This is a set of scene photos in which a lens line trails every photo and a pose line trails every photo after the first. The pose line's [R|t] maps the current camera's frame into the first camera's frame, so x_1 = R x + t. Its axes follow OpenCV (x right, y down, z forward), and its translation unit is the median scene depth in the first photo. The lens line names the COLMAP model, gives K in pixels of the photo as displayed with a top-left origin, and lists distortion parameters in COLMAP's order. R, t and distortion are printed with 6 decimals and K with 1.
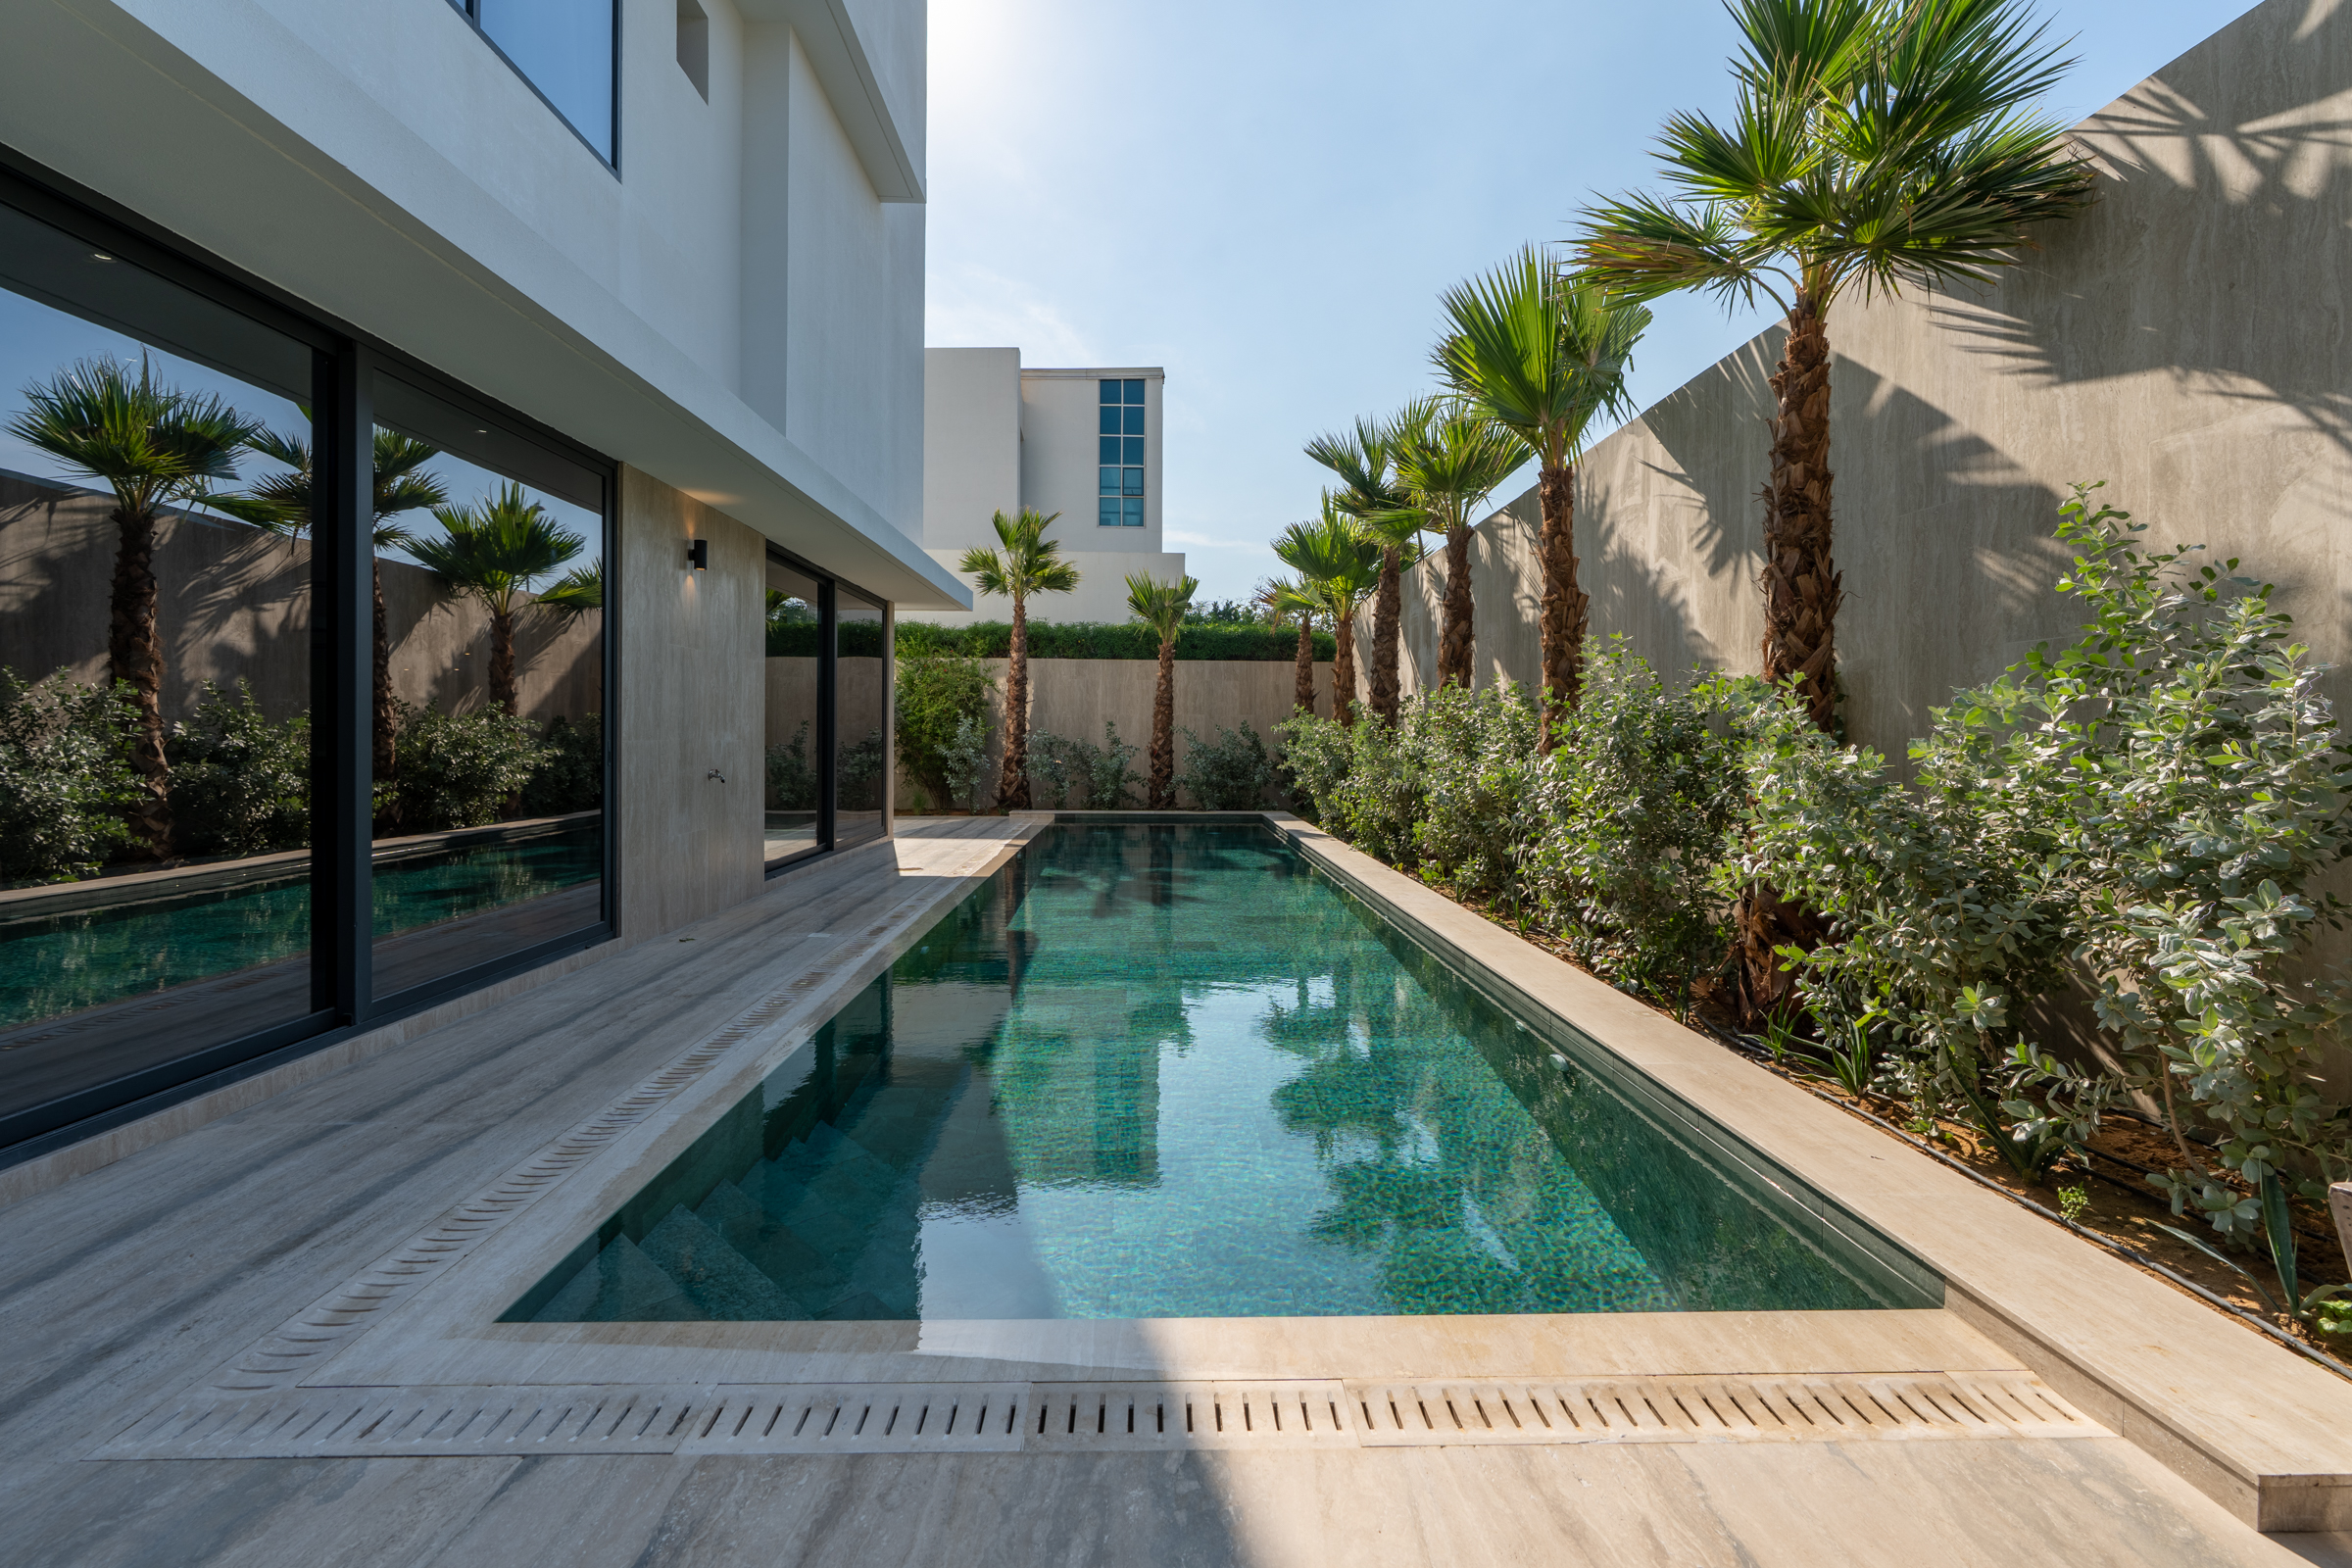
lens RADIAL K [[1063.8, 0, 1169.3], [0, 1063.8, 738.4], [0, 0, 1]] dist [-0.004271, 0.001736]
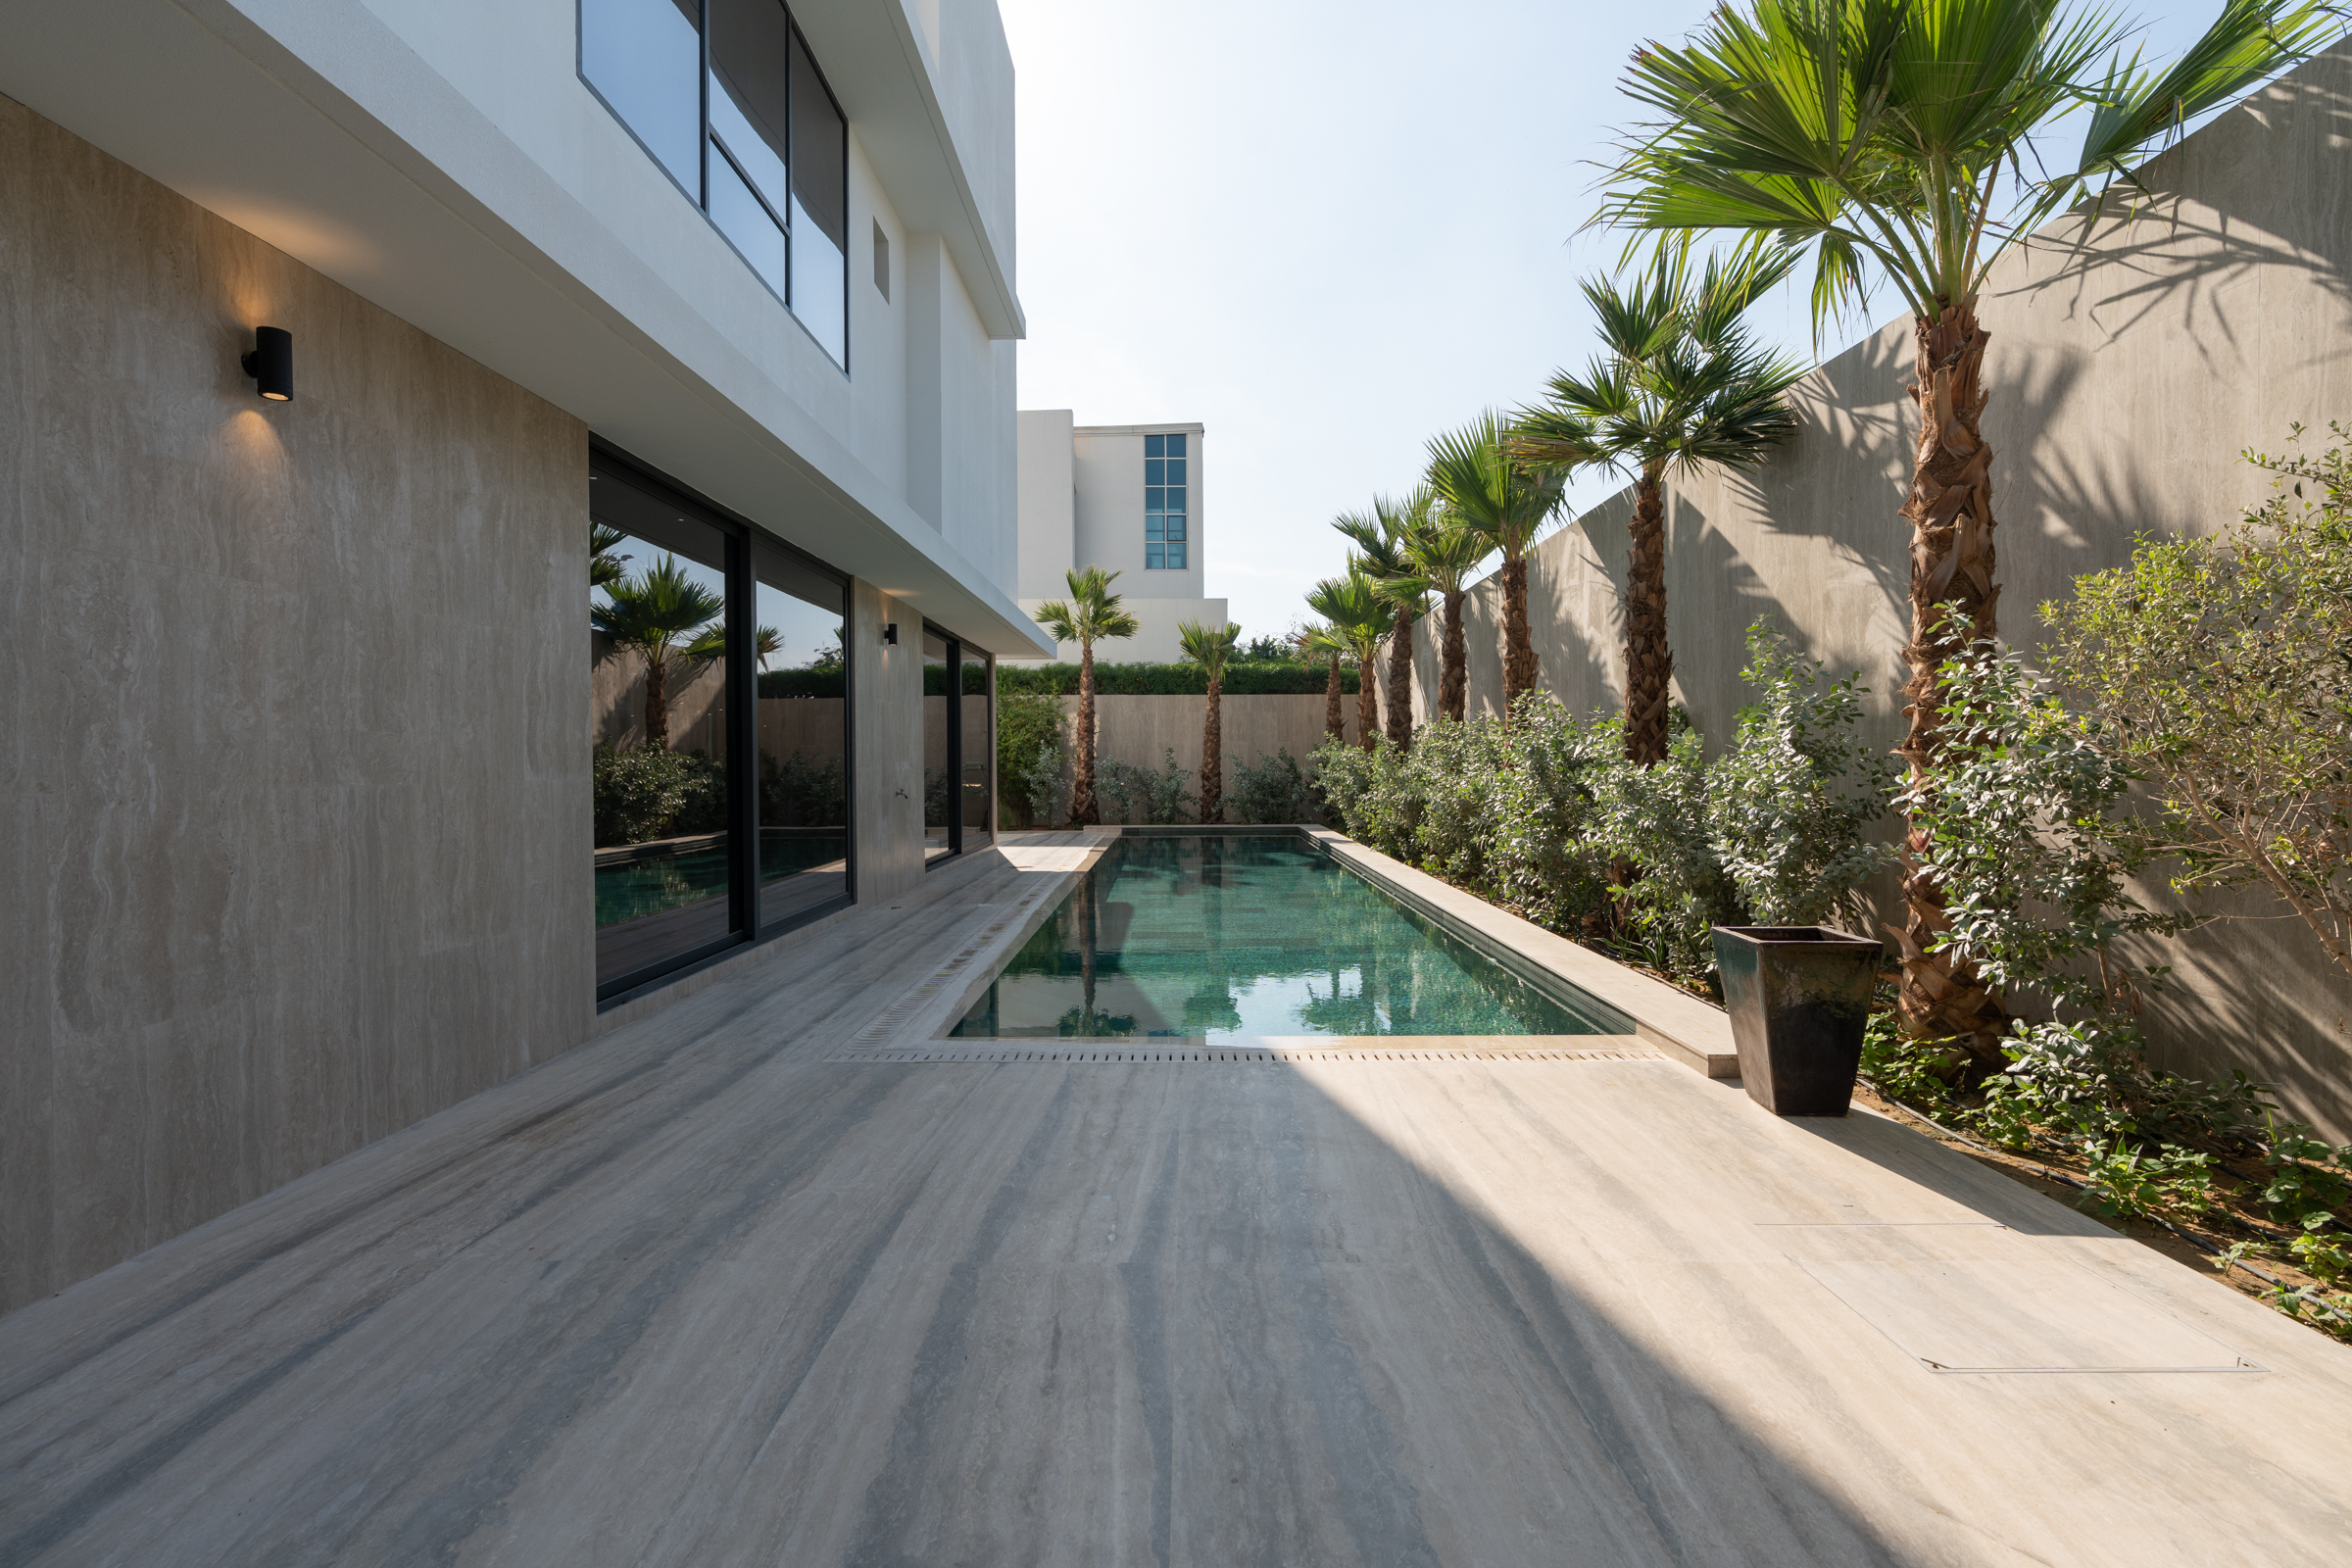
lens RADIAL K [[1063.8, 0, 1175.8], [0, 1063.8, 777.8], [0, 0, 1]] dist [-0.004271, 0.001736]
pose [[0.999603, -0.010811, -0.026019, -0.026040], [0.011165, 0.999846, 0.013505, 0.000068], [0.025869, -0.013791, 0.999570, -0.269863]]
